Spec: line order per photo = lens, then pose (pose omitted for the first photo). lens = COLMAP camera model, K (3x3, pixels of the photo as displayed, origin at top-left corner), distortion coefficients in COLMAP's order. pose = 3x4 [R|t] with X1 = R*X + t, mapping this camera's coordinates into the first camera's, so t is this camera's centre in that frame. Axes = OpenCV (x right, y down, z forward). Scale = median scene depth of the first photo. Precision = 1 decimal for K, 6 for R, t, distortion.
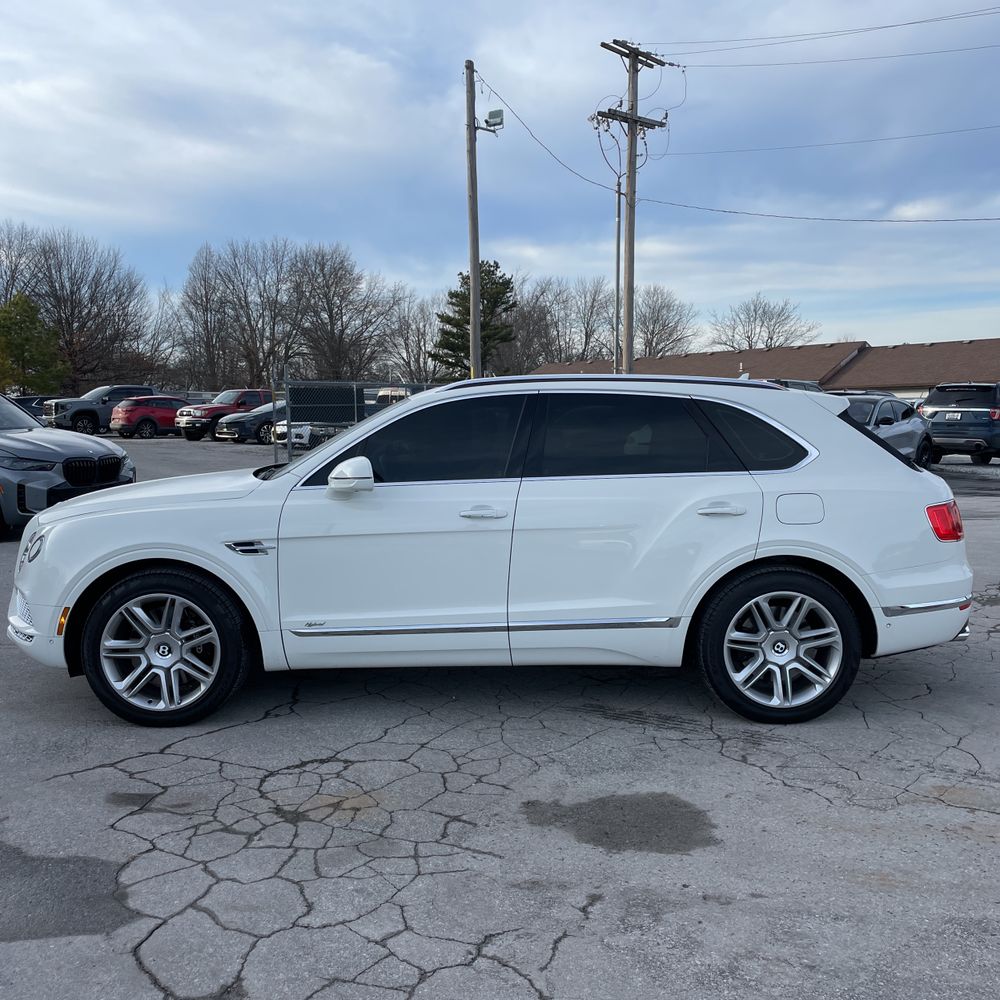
lens RADIAL K [[1003.4, 0, 500.0], [0, 1003.4, 500.0], [0, 0, 1]] dist [0.113333, -0.177369]
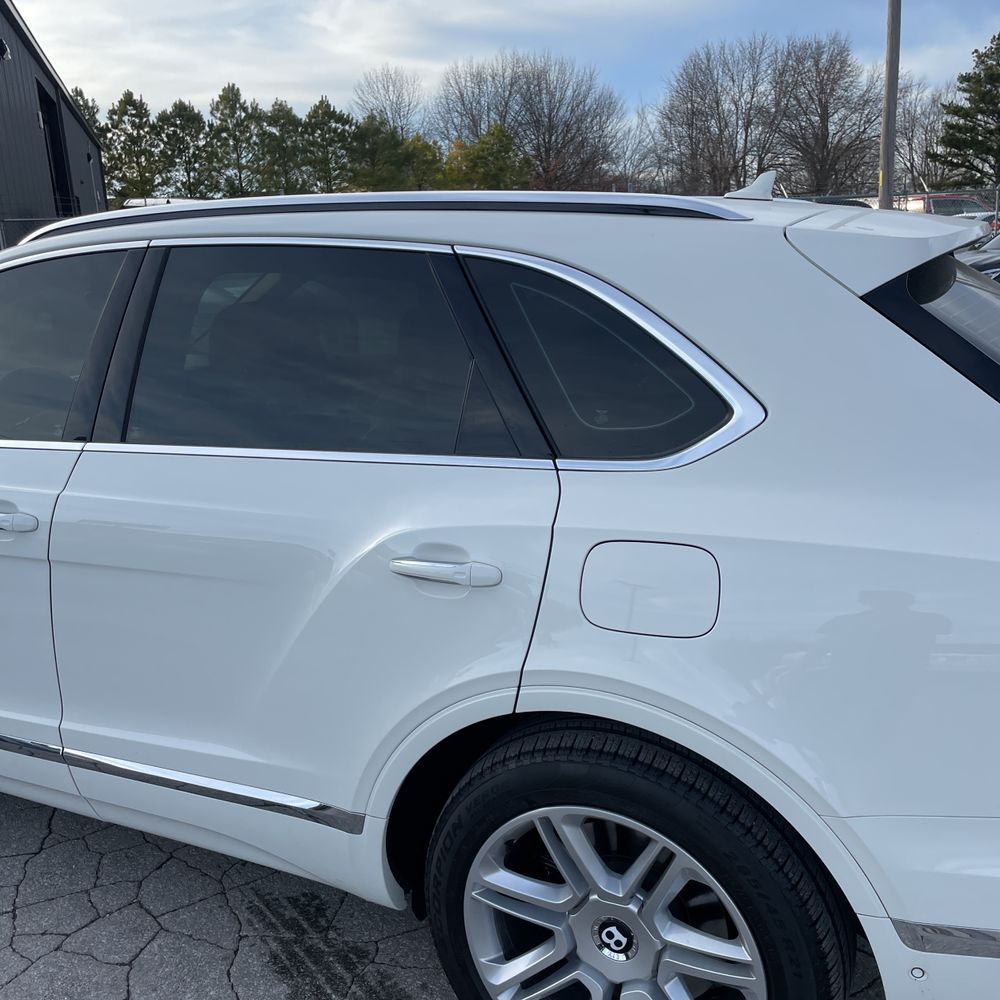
lens RADIAL K [[1004.2, 0, 513.1], [0, 1004.2, 500.6], [0, 0, 1]] dist [0.092969, -0.127620]
pose [[0.894503, 0.084036, -0.439093, 0.059886], [-0.007080, 0.984714, 0.174036, -0.011737], [0.447006, -0.152567, 0.881424, 0.103343]]
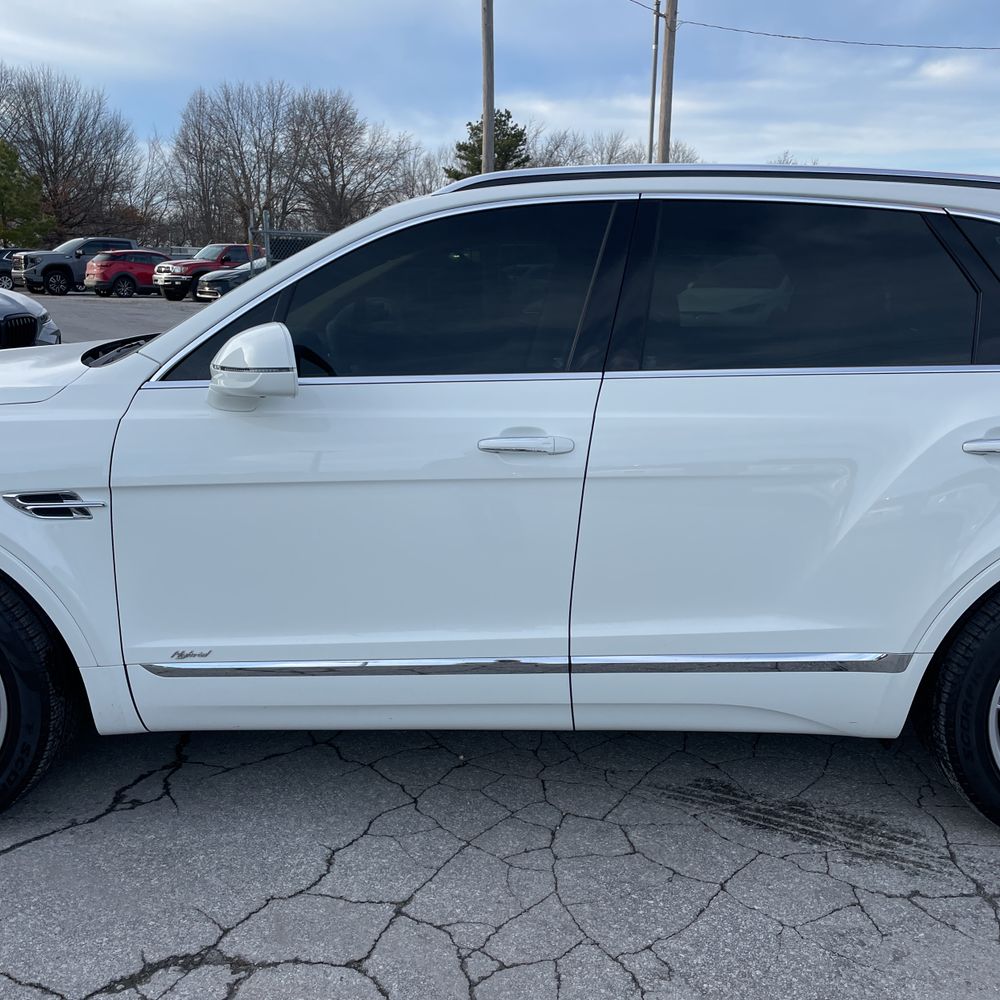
lens RADIAL K [[1009.2, 0, 504.6], [0, 1009.2, 494.1], [0, 0, 1]] dist [0.094213, -0.132494]
pose [[0.999869, 0.016200, -0.000215, -0.003973], [-0.016052, 0.992331, 0.122563, -0.003452], [0.002198, -0.122543, 0.992461, 0.075323]]
